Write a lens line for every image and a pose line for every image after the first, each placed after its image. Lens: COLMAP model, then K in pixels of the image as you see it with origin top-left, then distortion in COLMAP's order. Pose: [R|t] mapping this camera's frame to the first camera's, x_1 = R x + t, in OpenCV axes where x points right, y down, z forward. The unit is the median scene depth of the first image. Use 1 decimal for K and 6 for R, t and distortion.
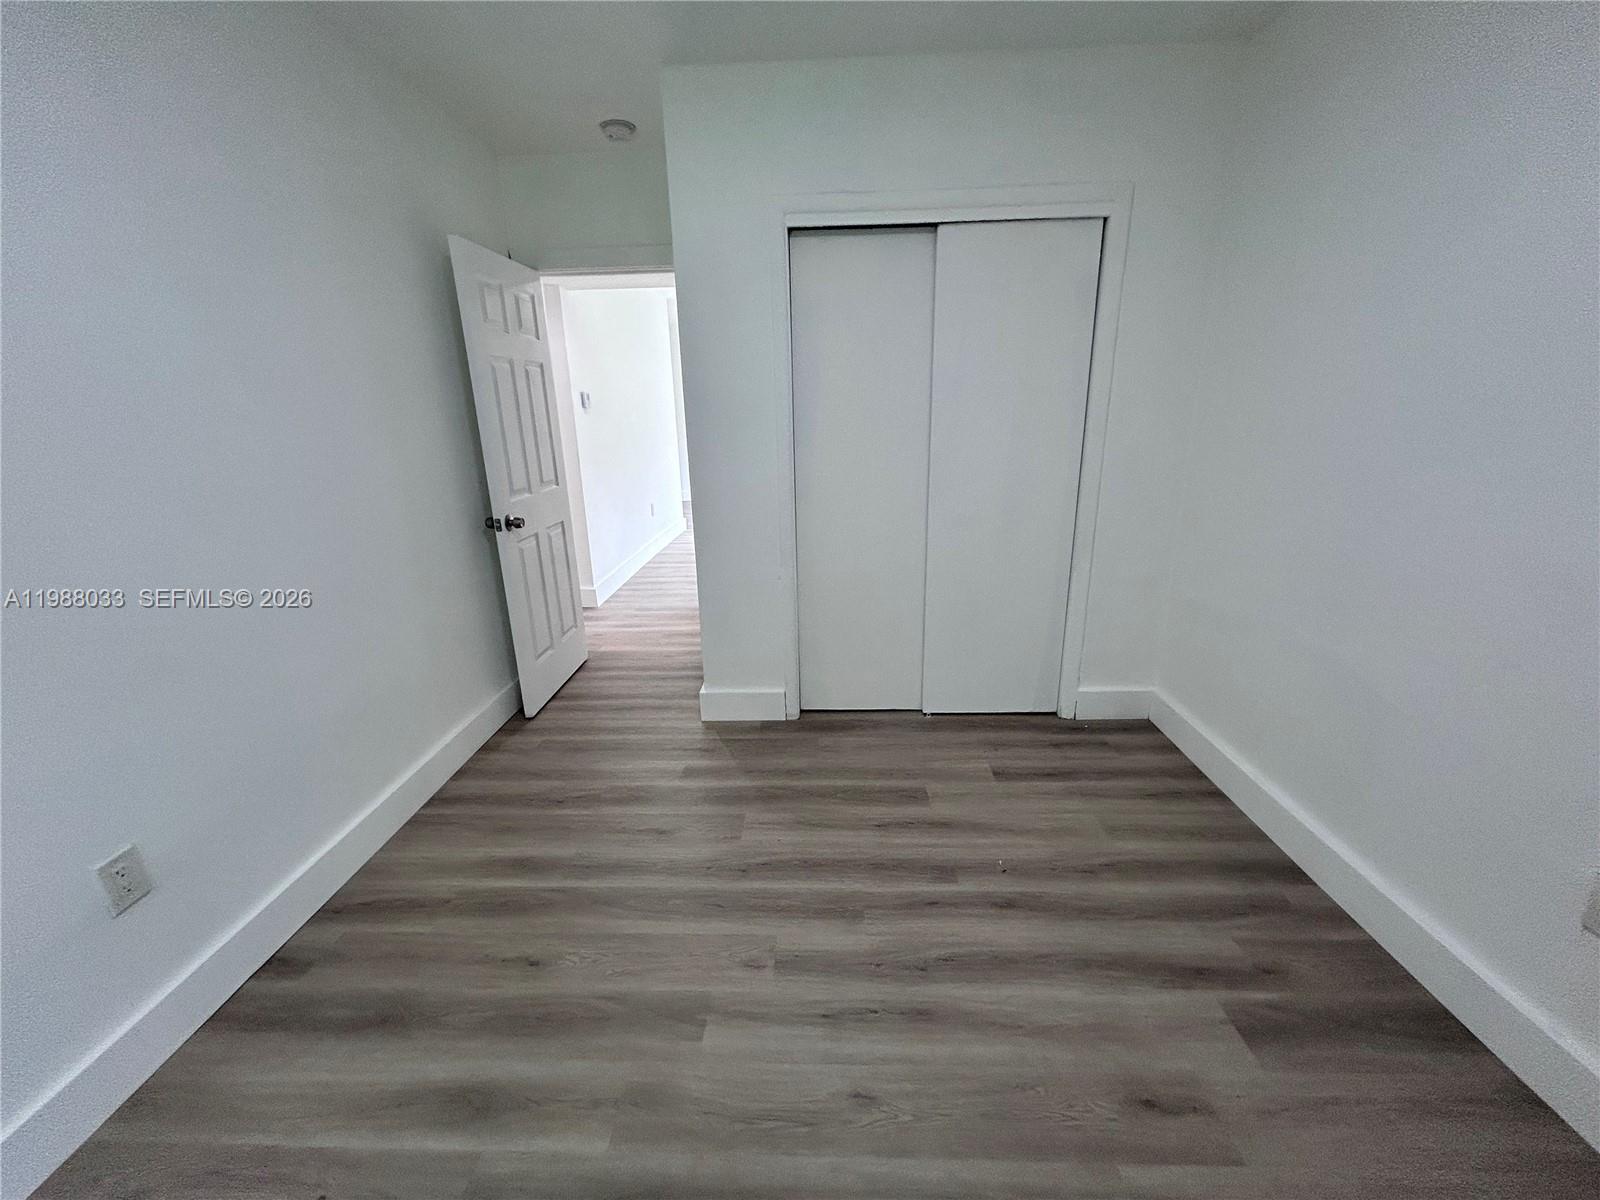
lens RADIAL K [[645.3, 0, 800.0], [0, 645.3, 600.0], [0, 0, 1]] dist [-0.002753, 0.003455]
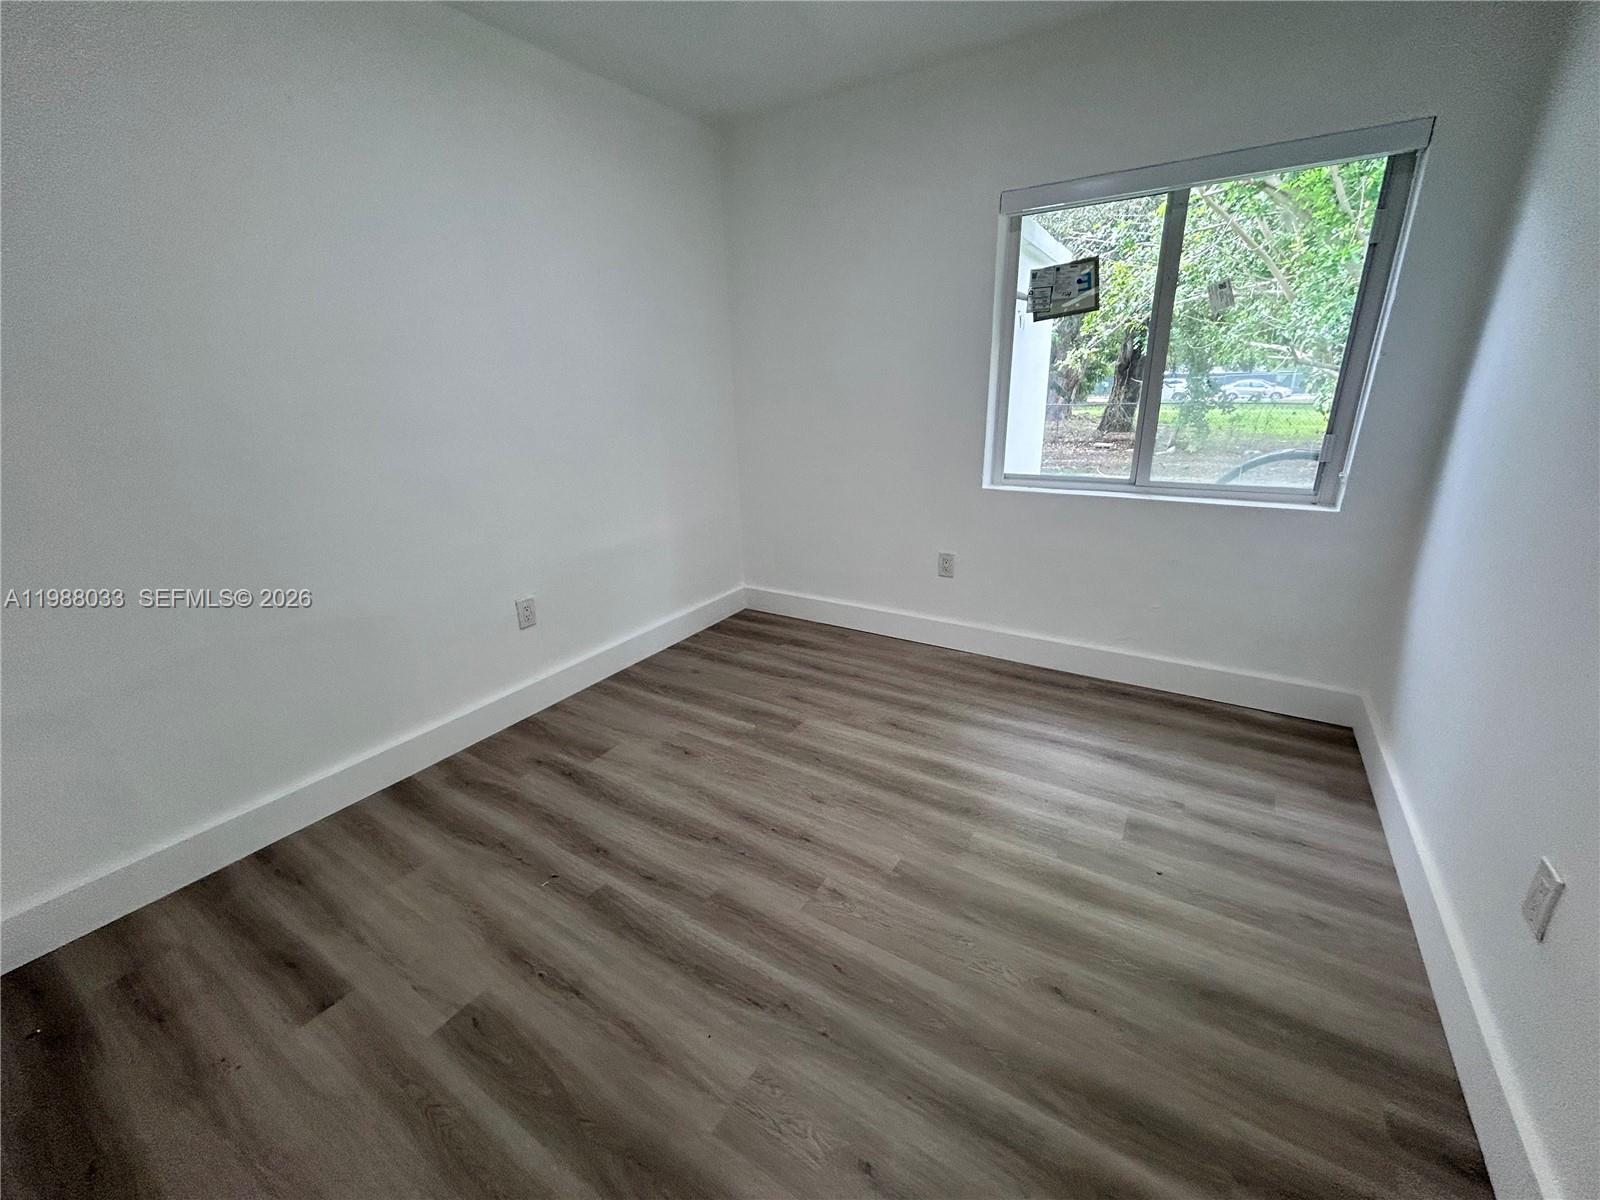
lens RADIAL K [[645.3, 0, 800.0], [0, 645.3, 600.0], [0, 0, 1]] dist [-0.002753, 0.003455]
pose [[-0.856608, -0.124273, 0.500779, -0.453811], [0.195343, 0.820205, 0.537685, -0.385098], [-0.477560, 0.558409, -0.678318, 1.357888]]
